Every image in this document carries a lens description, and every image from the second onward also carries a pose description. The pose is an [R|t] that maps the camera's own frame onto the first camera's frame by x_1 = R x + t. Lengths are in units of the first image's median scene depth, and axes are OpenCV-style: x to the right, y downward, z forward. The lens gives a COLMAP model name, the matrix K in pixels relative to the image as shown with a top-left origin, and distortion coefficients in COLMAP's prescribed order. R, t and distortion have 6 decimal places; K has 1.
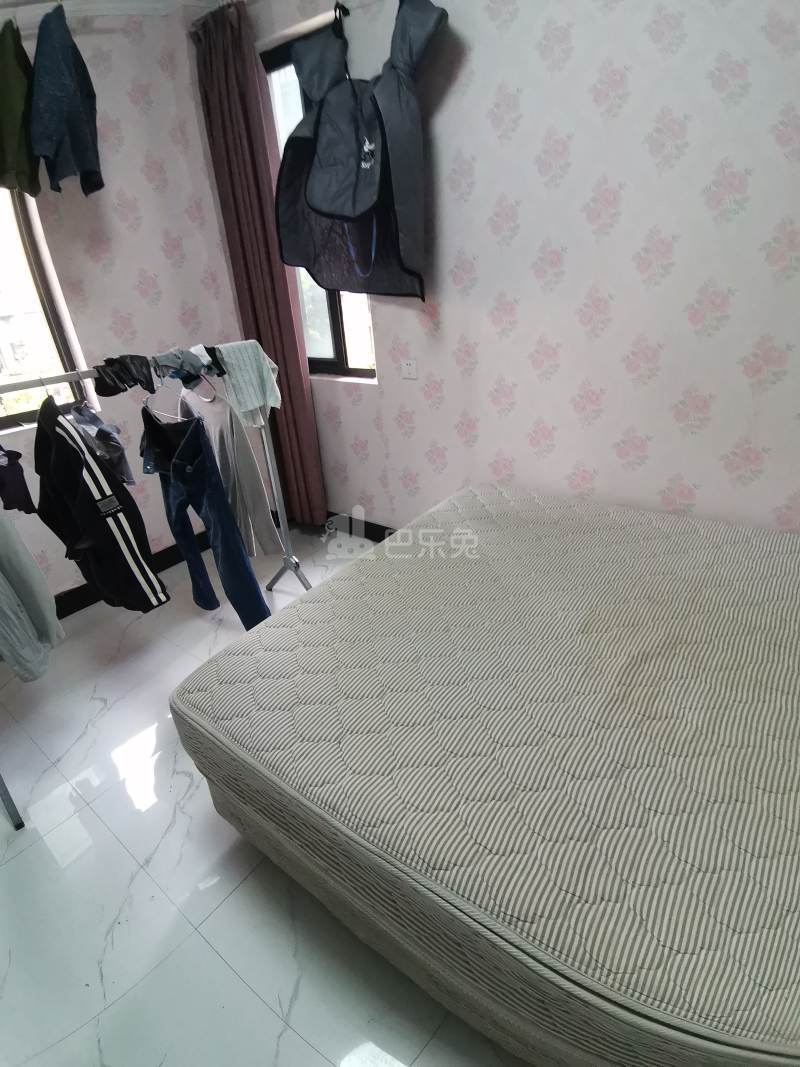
lens RADIAL K [[533.1, 0, 400.0], [0, 533.1, 533.5], [0, 0, 1]] dist [0.044421, -0.033449]
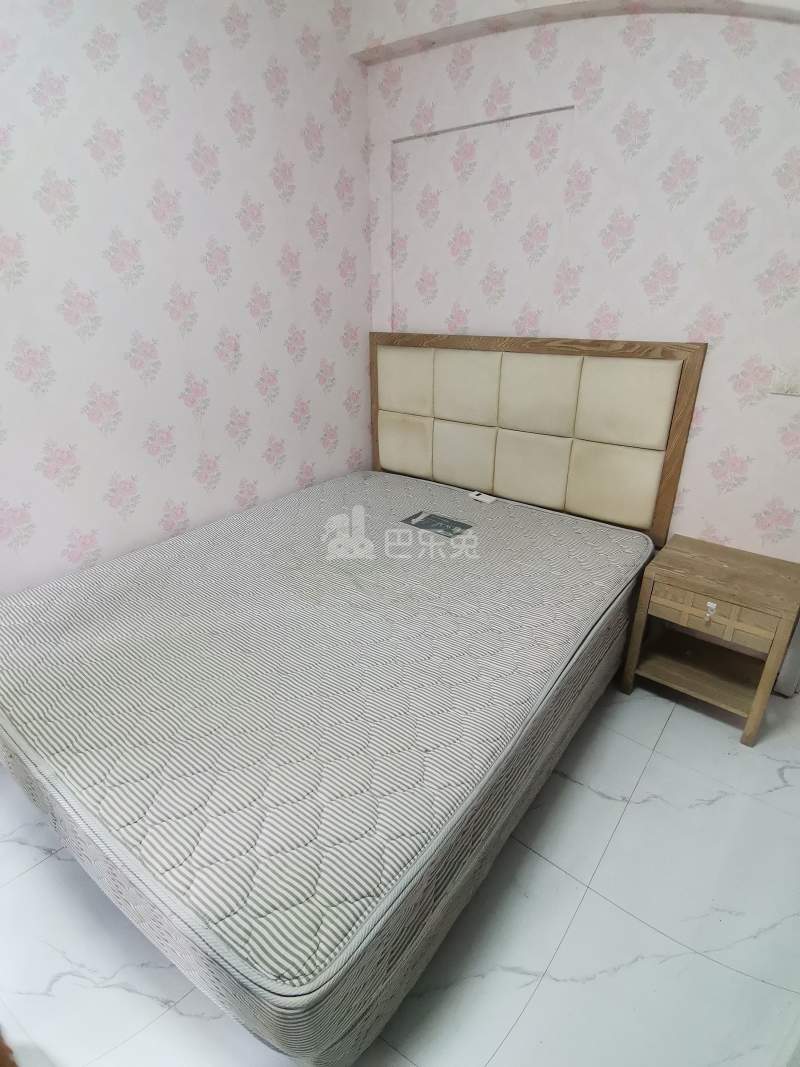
lens RADIAL K [[533.1, 0, 400.0], [0, 533.1, 533.5], [0, 0, 1]] dist [0.044421, -0.033449]
pose [[0.024952, -0.332682, 0.942709, -0.528503], [0.452422, 0.844664, 0.286107, -0.148652], [-0.891455, 0.419363, 0.171589, 0.395134]]
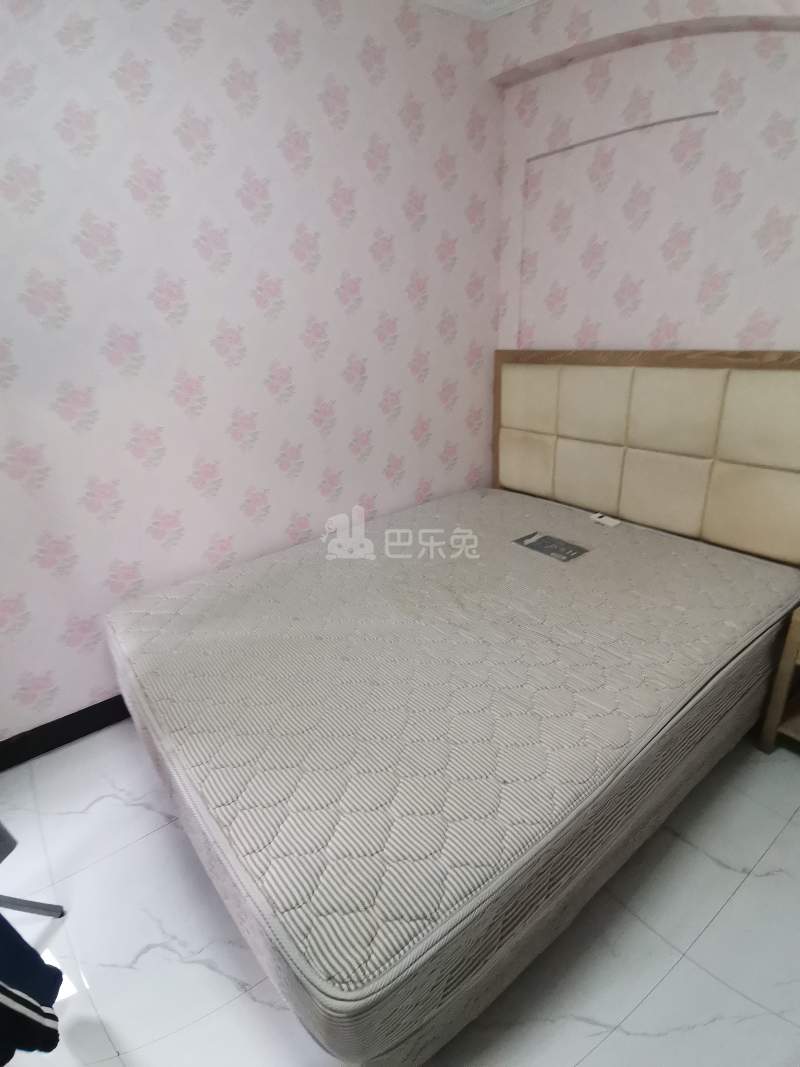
lens RADIAL K [[533.1, 0, 400.0], [0, 533.1, 533.5], [0, 0, 1]] dist [0.044421, -0.033449]
pose [[0.266372, -0.302226, 0.915263, -0.527913], [0.460617, 0.874039, 0.154558, -0.139401], [-0.846686, 0.380416, 0.372030, 0.354055]]
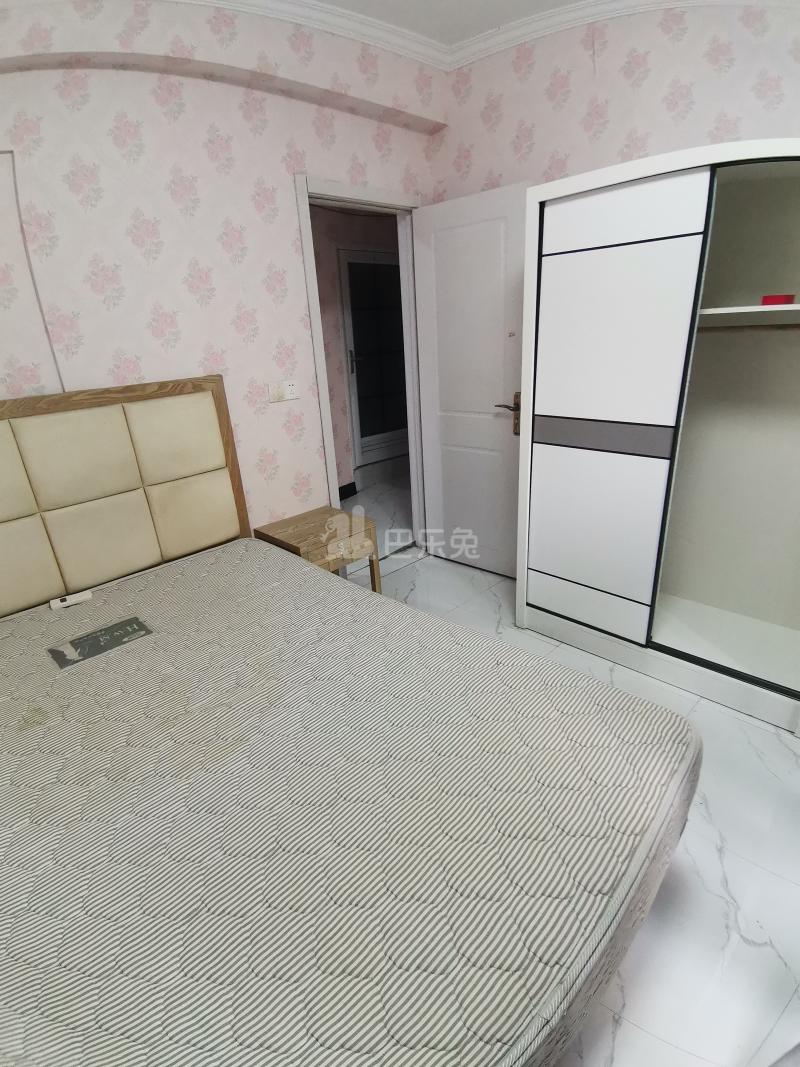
lens RADIAL K [[527.6, 0, 406.7], [0, 527.6, 526.0], [0, 0, 1]] dist [0.035435, -0.012467]
pose [[-0.978700, 0.083876, 0.187377, -0.061440], [0.195042, 0.664719, 0.721184, -0.464511], [-0.064064, 0.742370, -0.666920, 0.950986]]
